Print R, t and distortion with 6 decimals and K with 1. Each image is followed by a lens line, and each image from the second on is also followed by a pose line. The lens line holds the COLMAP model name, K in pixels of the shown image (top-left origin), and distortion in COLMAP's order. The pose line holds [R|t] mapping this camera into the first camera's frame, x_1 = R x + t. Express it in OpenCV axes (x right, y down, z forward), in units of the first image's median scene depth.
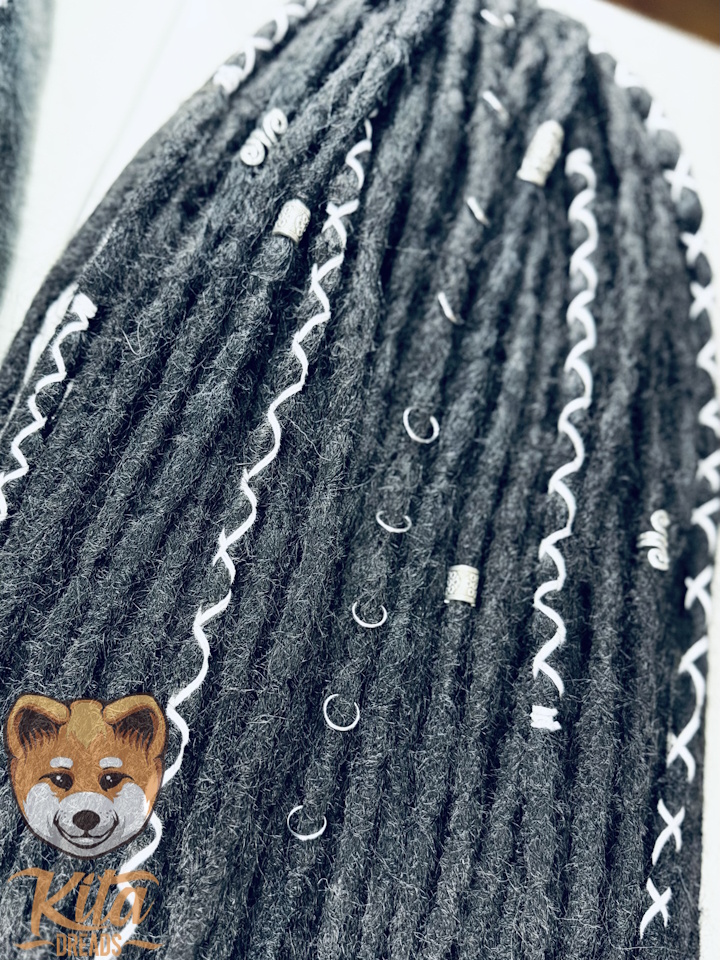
lens RADIAL K [[663.5, 0, 360.0], [0, 663.5, 480.0], [0, 0, 1]] dist [-0.004445, -0.001351]
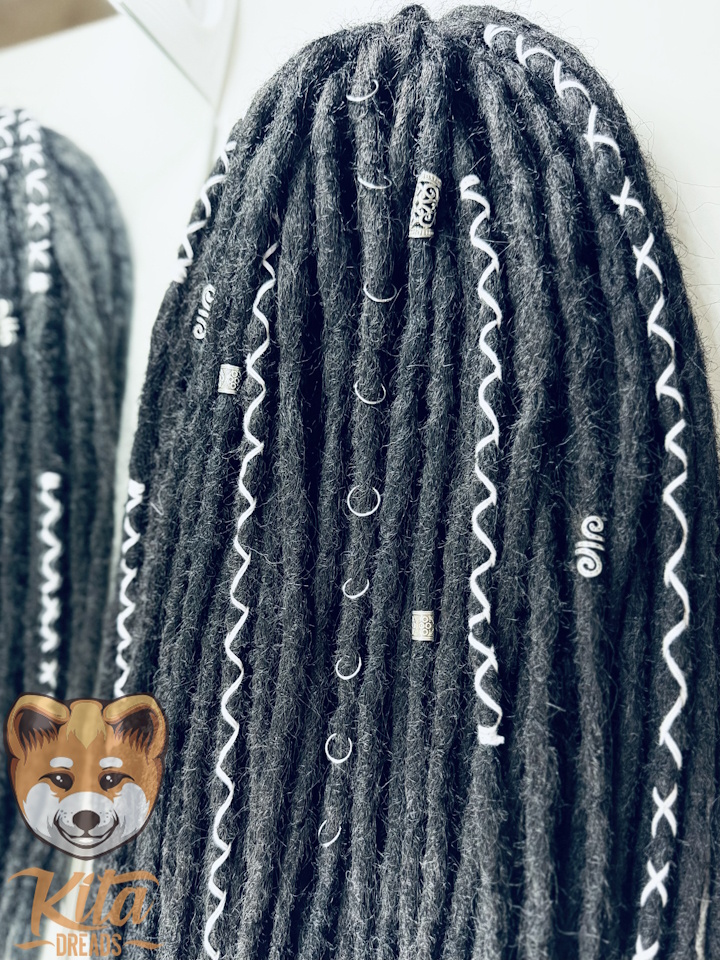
lens RADIAL K [[663.5, 0, 360.0], [0, 663.5, 480.0], [0, 0, 1]] dist [-0.004445, -0.001351]
pose [[0.846136, -0.278847, -0.454200, 0.667954], [0.314836, 0.949138, 0.003810, -0.129643], [0.430037, -0.146222, 0.890891, -0.073260]]
